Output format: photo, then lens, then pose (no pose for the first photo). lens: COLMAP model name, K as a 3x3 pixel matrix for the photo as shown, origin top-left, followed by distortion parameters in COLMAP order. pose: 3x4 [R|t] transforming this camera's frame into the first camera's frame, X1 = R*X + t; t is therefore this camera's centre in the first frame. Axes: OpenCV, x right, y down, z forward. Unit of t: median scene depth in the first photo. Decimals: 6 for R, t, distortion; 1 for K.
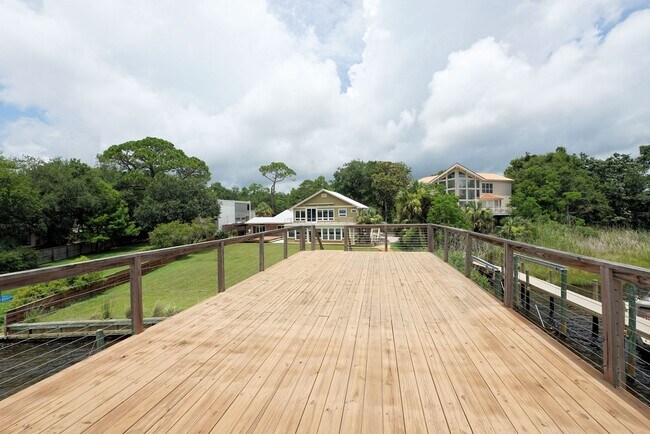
lens RADIAL K [[276.6, 0, 320.1], [0, 276.6, 213.6], [0, 0, 1]] dist [-0.006085, 0.005126]
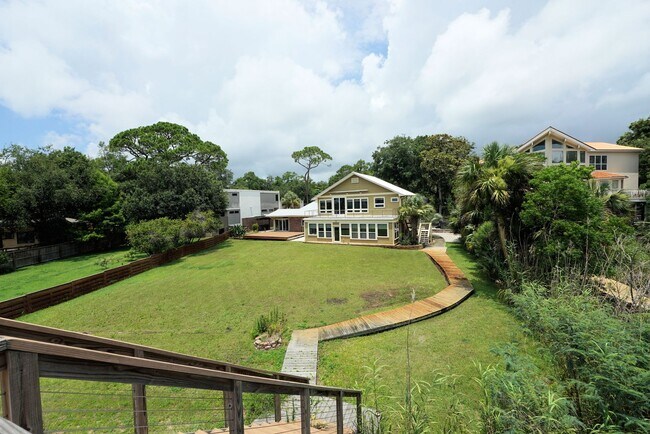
lens RADIAL K [[276.6, 0, 320.1], [0, 276.6, 213.6], [0, 0, 1]] dist [-0.006085, 0.005126]
pose [[0.983861, -0.009123, -0.178699, 0.046337], [0.015731, 0.999242, 0.035597, -0.001492], [0.178239, -0.037834, 0.983260, 0.183533]]
